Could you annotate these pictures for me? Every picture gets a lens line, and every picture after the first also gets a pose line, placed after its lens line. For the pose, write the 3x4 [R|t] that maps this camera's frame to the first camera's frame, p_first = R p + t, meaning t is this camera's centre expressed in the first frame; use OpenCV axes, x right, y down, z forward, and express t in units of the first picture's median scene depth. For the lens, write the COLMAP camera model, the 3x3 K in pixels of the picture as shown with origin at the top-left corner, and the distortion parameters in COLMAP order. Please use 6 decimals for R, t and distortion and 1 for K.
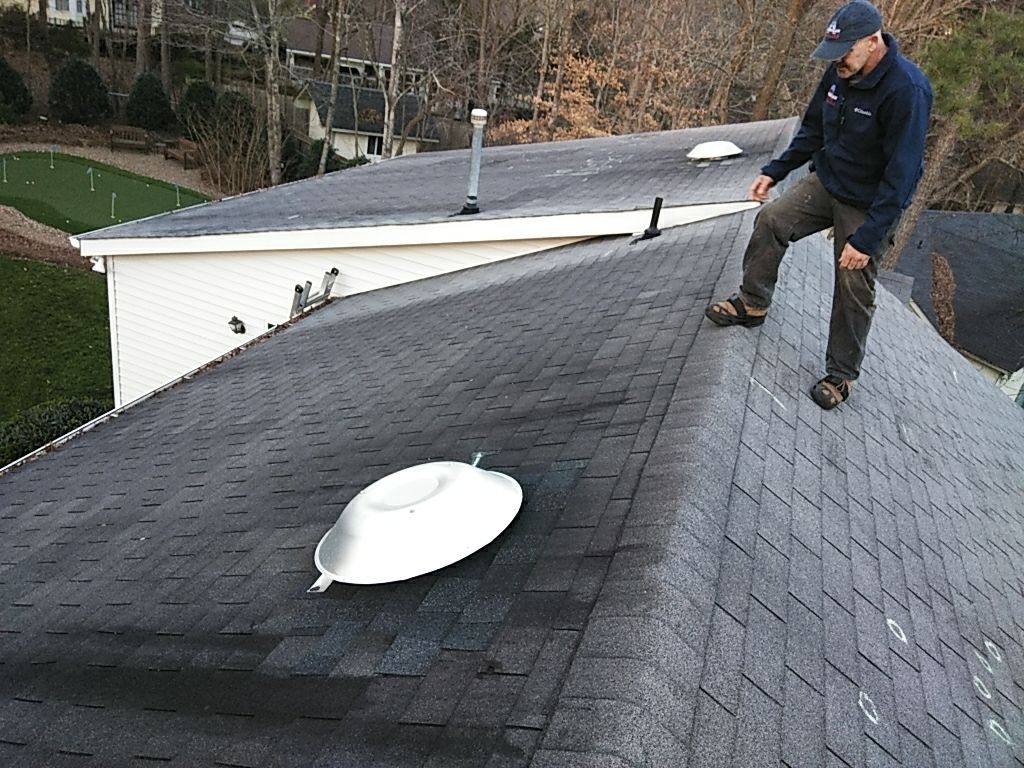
lens RADIAL K [[775.2, 0, 506.8], [0, 775.2, 388.7], [0, 0, 1]] dist [0.097515, -0.146396]
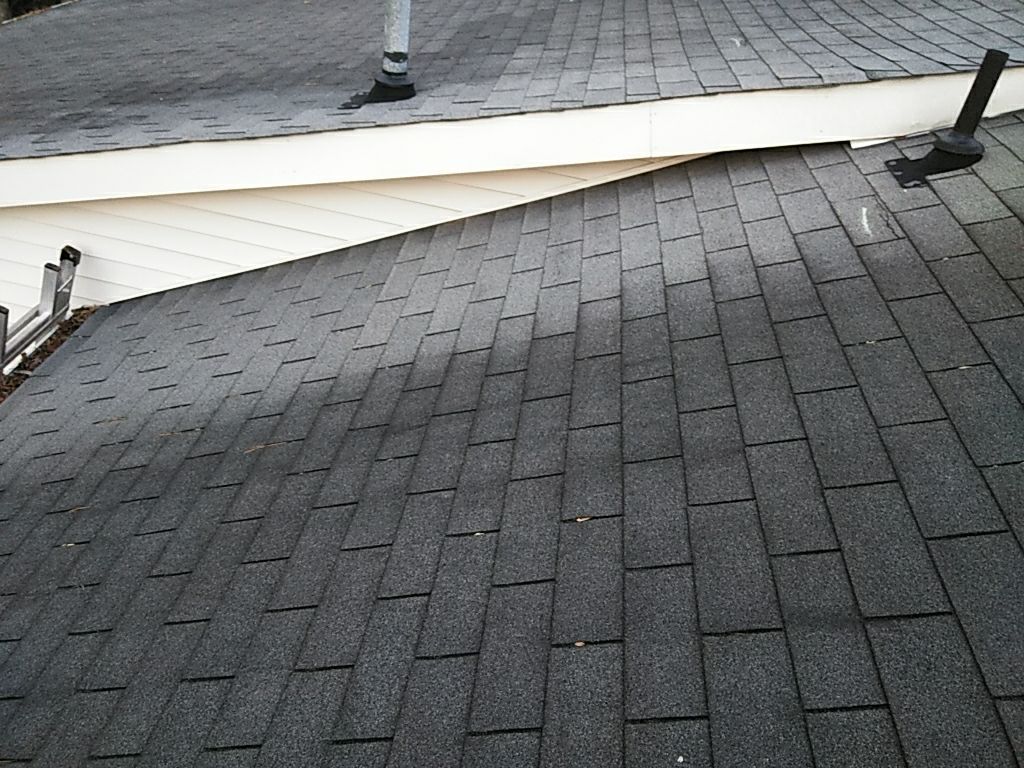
lens RADIAL K [[775.2, 0, 506.8], [0, 775.2, 388.7], [0, 0, 1]] dist [0.097515, -0.146396]
pose [[0.970999, -0.133400, 0.198405, -0.088599], [0.095637, 0.977299, 0.189052, -0.142785], [-0.219121, -0.164594, 0.961714, 0.545687]]
